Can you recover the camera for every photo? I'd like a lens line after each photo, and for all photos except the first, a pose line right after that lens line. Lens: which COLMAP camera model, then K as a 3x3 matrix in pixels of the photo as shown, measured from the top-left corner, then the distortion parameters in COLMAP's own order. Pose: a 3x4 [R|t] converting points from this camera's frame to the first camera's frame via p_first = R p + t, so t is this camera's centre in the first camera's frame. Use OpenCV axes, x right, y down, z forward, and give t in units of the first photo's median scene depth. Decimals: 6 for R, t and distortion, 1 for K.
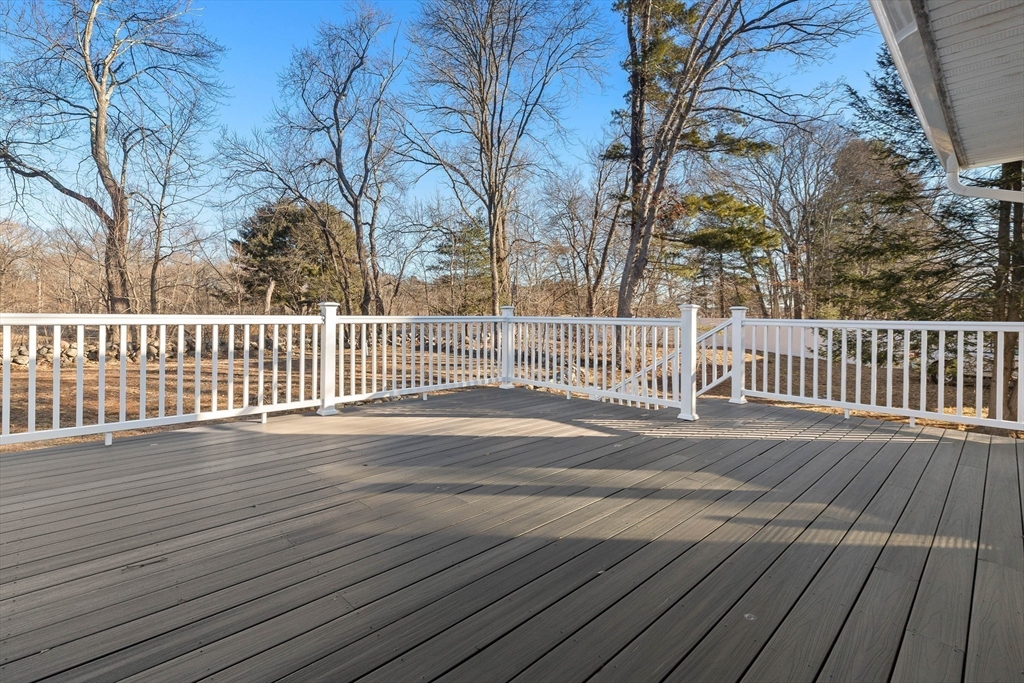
lens RADIAL K [[468.2, 0, 500.8], [0, 468.2, 317.6], [0, 0, 1]] dist [0.002137, 0.000067]
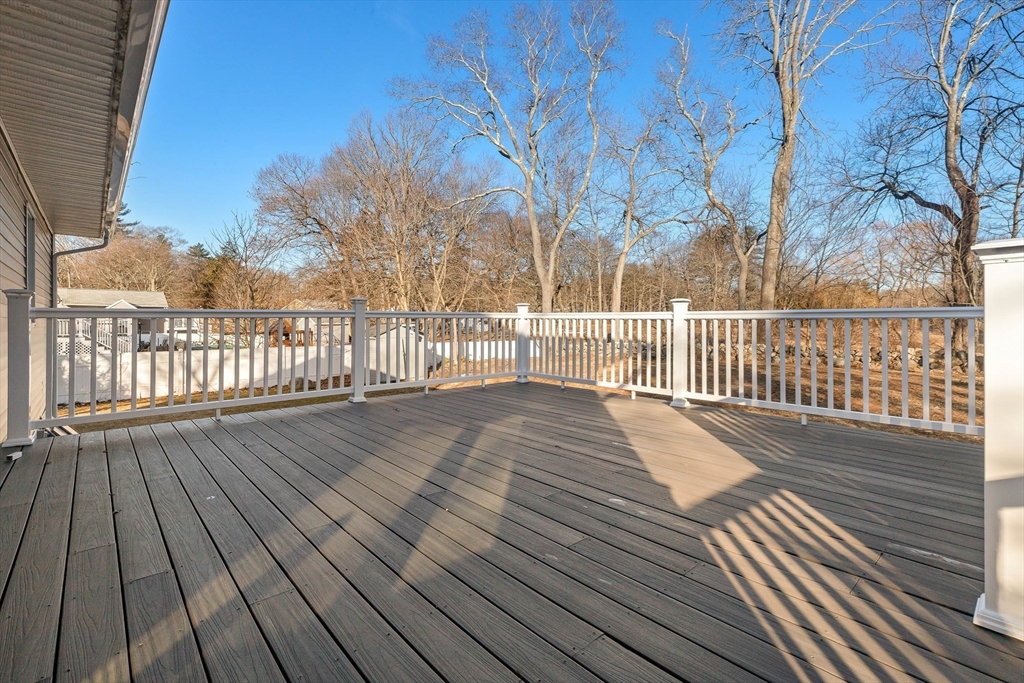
lens RADIAL K [[468.2, 0, 524.8], [0, 468.2, 318.0], [0, 0, 1]] dist [0.002137, 0.000067]
pose [[-0.004245, -0.011948, -0.999920, 0.103993], [-0.009055, 0.999888, -0.011909, 0.004116], [0.999950, 0.009004, -0.004353, 0.102915]]
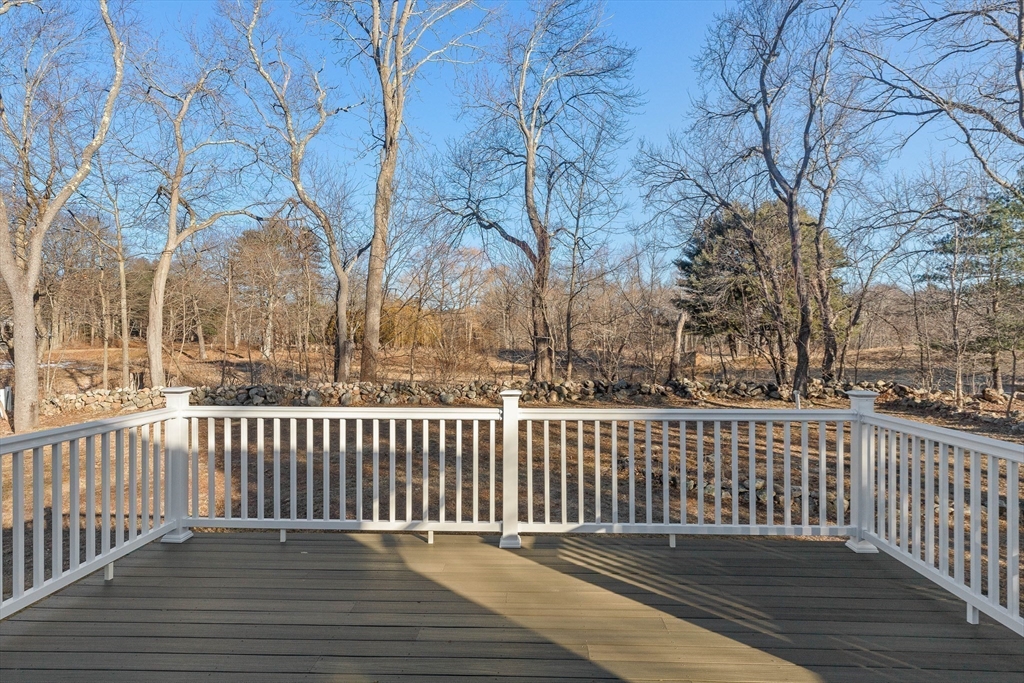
lens RADIAL K [[591.8, 0, 519.8], [0, 591.8, 343.6], [0, 0, 1]] dist [0.016998, 0.000344]
pose [[0.705450, -0.006132, -0.708733, 0.044630], [0.001169, 0.999971, -0.007489, -0.014944], [0.708759, 0.004454, 0.705437, 0.057215]]
